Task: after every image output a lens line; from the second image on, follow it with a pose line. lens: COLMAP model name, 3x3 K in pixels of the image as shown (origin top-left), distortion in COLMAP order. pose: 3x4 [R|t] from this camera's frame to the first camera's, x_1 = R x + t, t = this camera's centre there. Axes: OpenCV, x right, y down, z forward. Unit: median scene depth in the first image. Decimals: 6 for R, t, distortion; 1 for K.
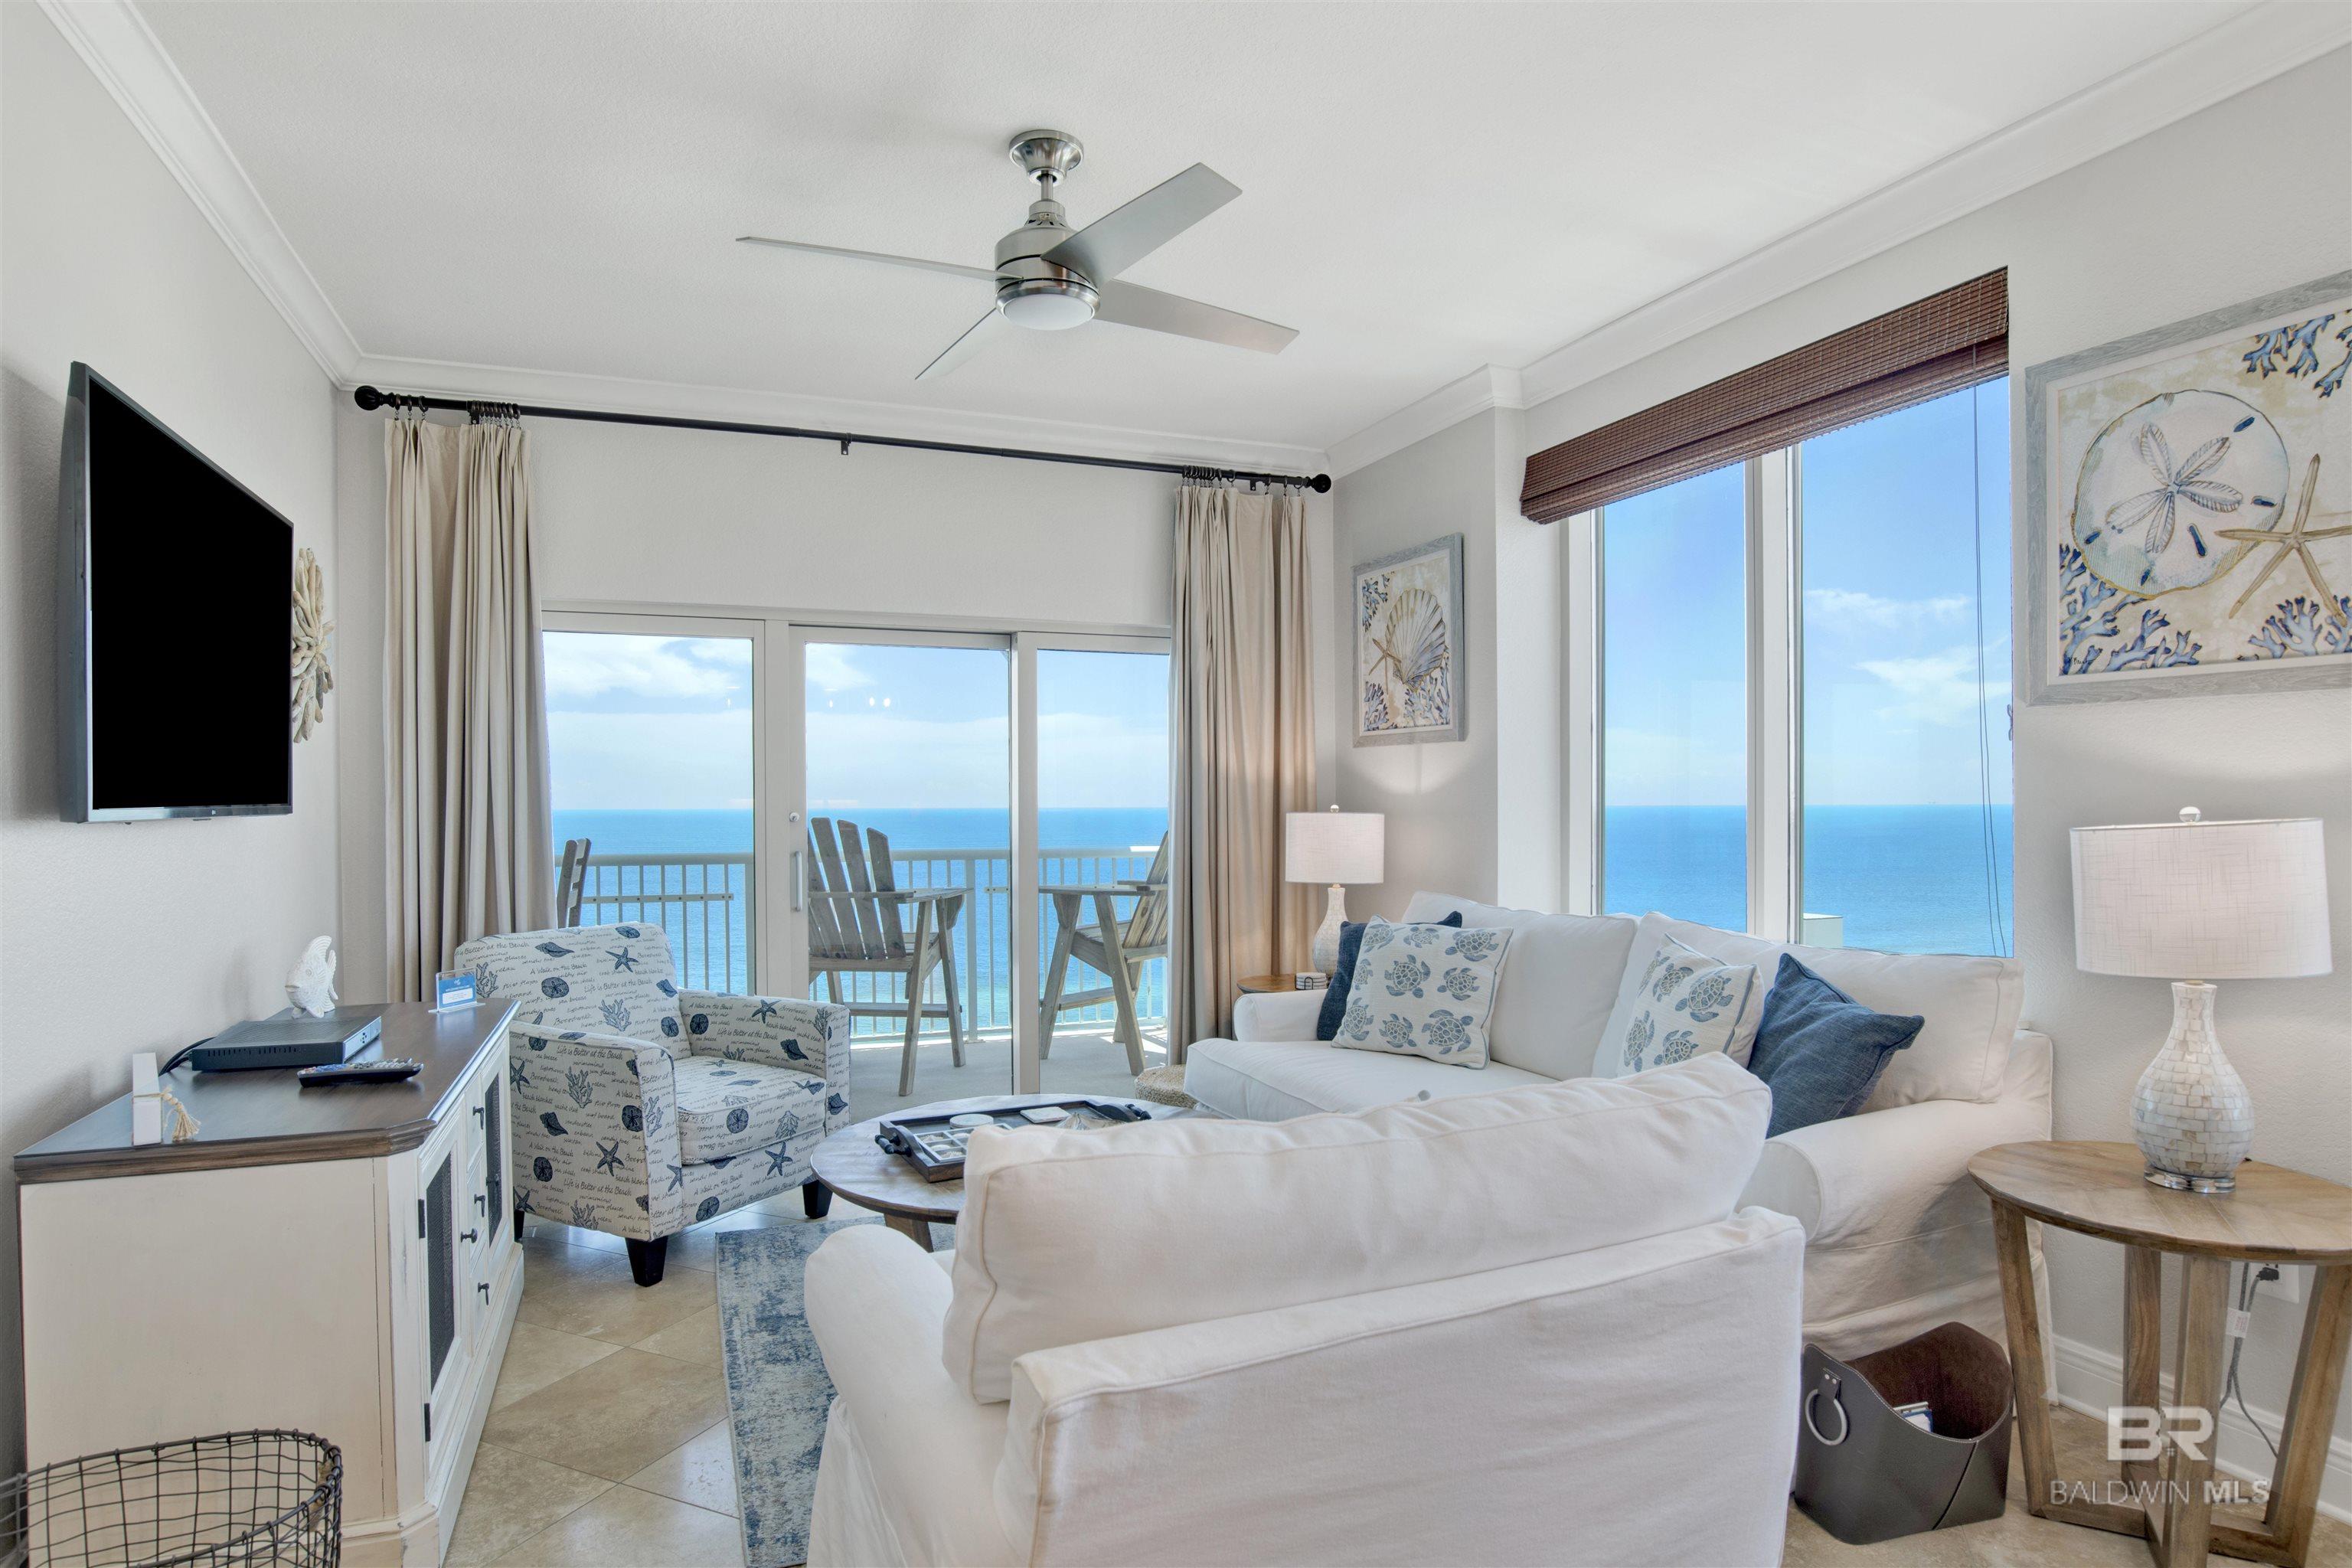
lens RADIAL K [[1294.8, 0, 1166.5], [0, 1294.8, 815.5], [0, 0, 1]] dist [-0.053811, 0.000599]
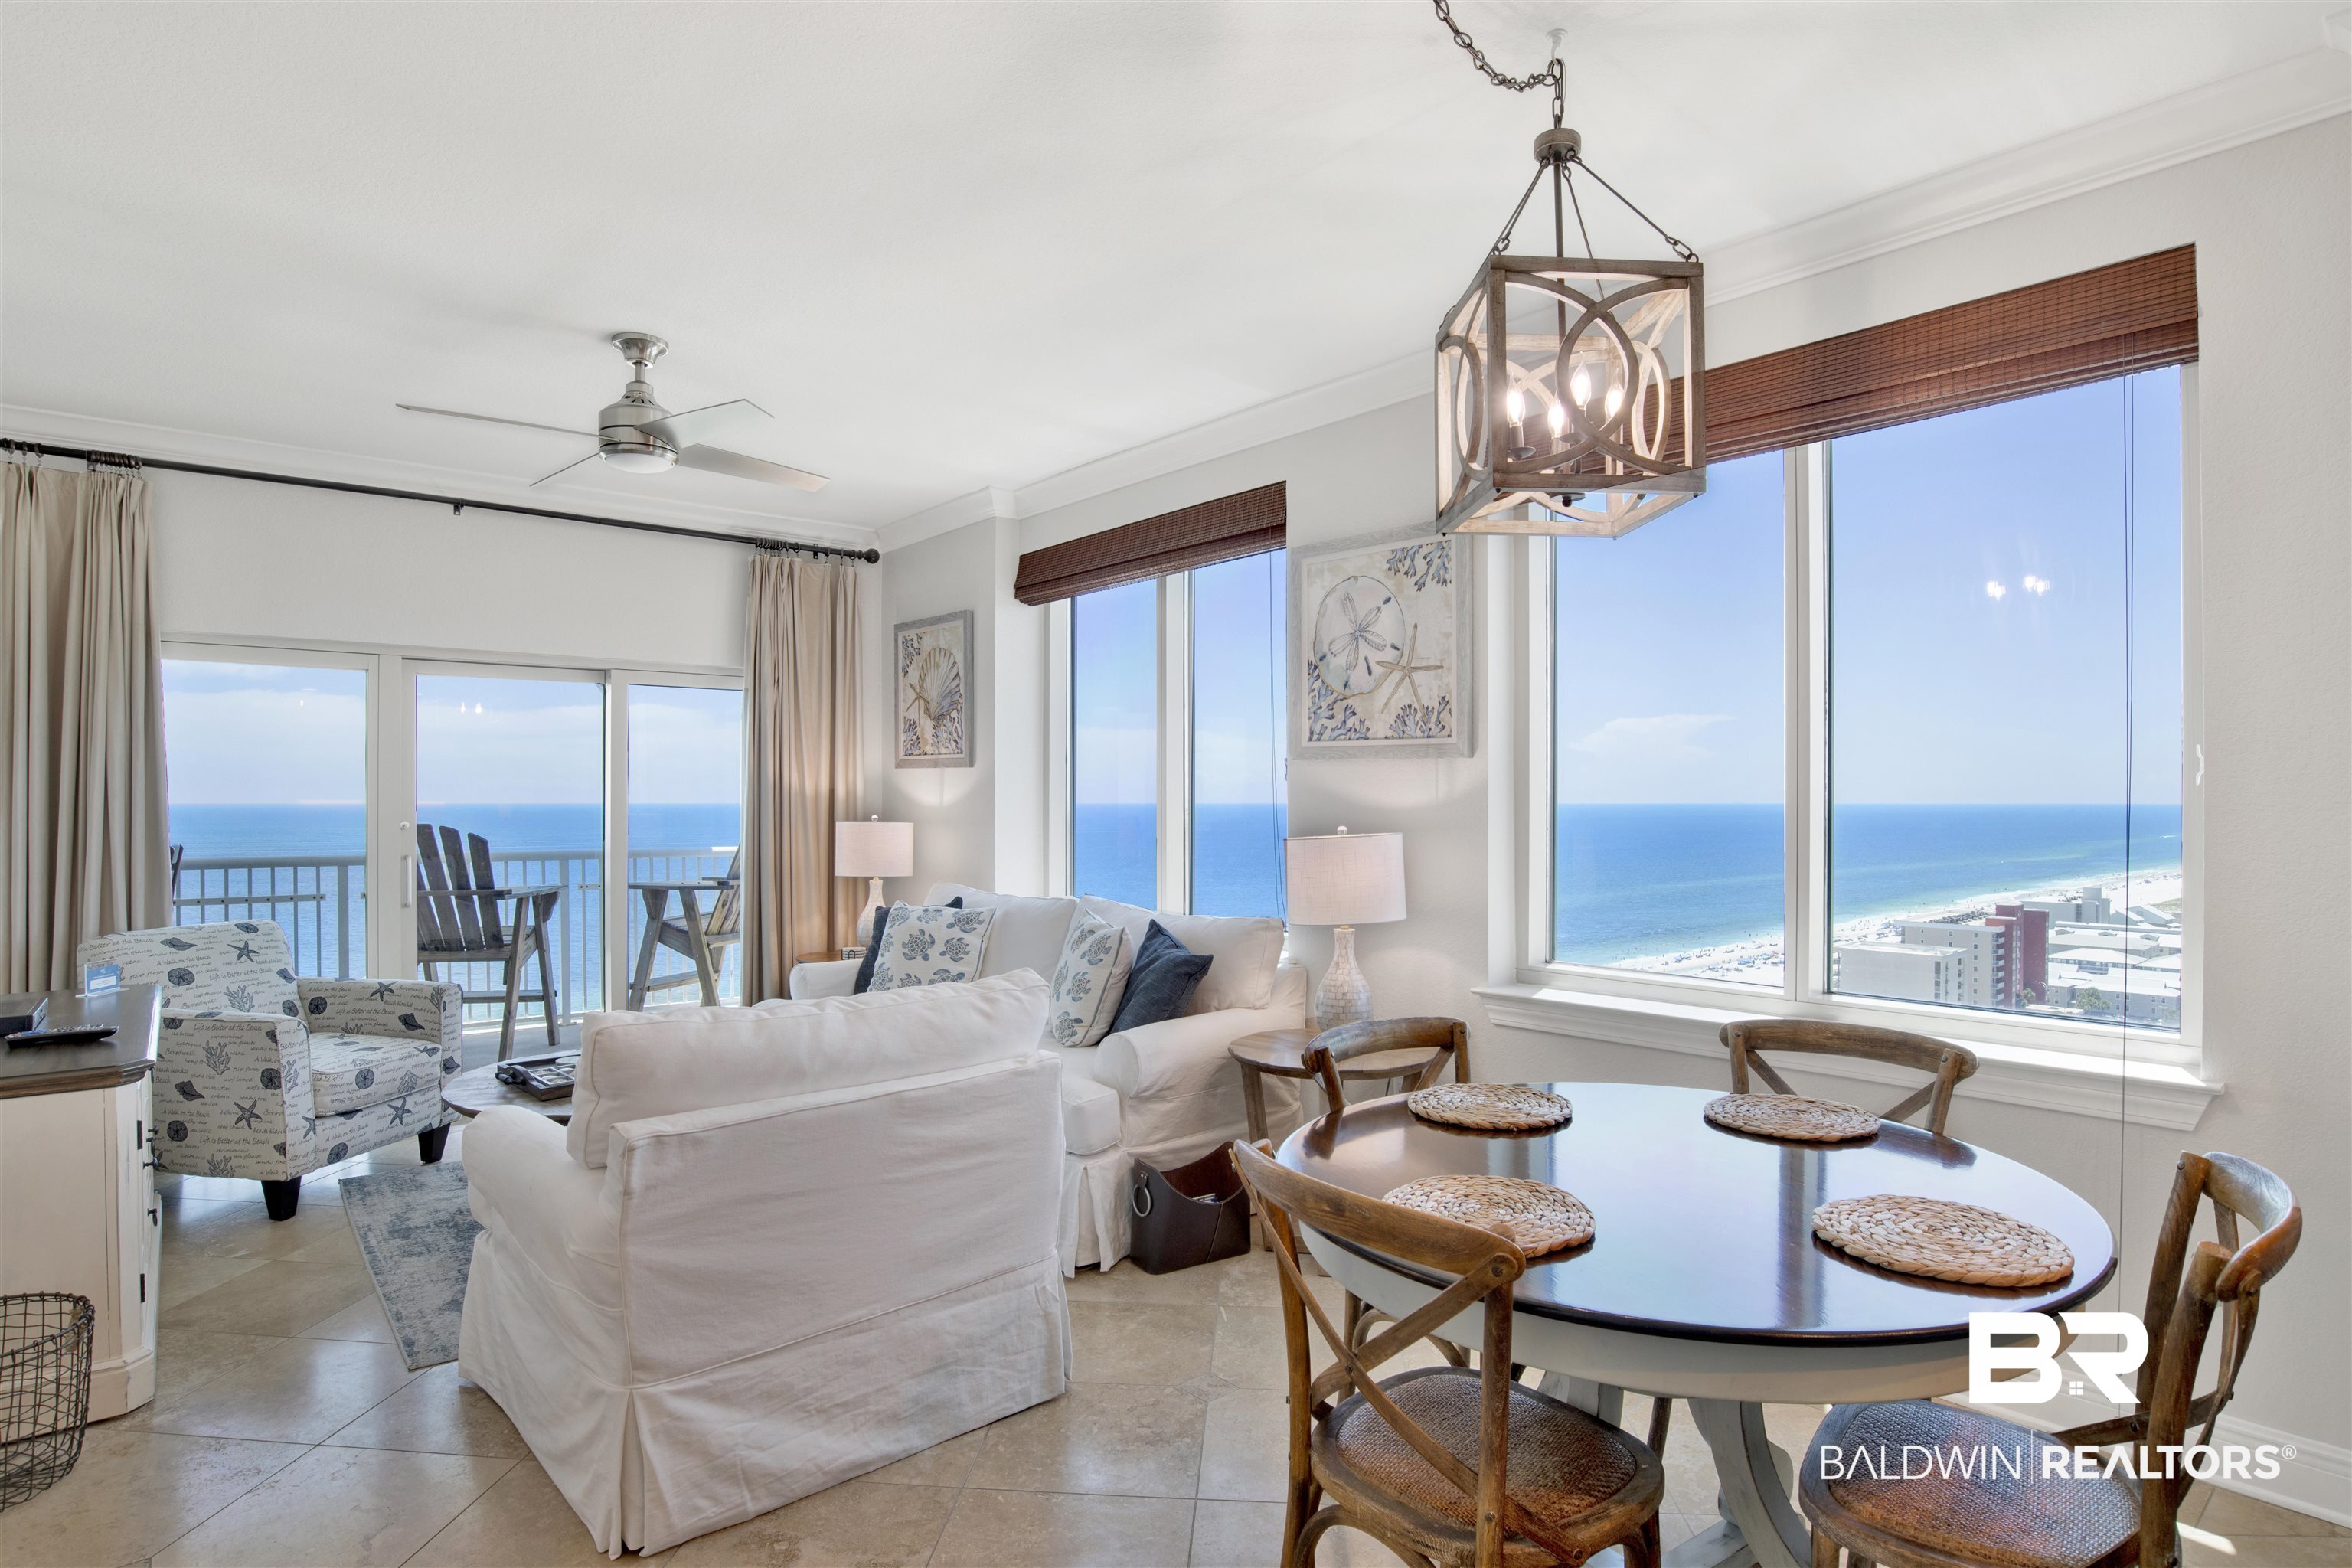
lens RADIAL K [[1287.7, 0, 1177.5], [0, 1287.7, 788.3], [0, 0, 1]] dist [-0.078322, 0.030400]
pose [[0.953106, 0.005258, 0.302590, 0.038949], [-0.000304, 0.999865, -0.016418, -0.017369], [-0.302636, 0.015556, 0.952979, -0.361579]]
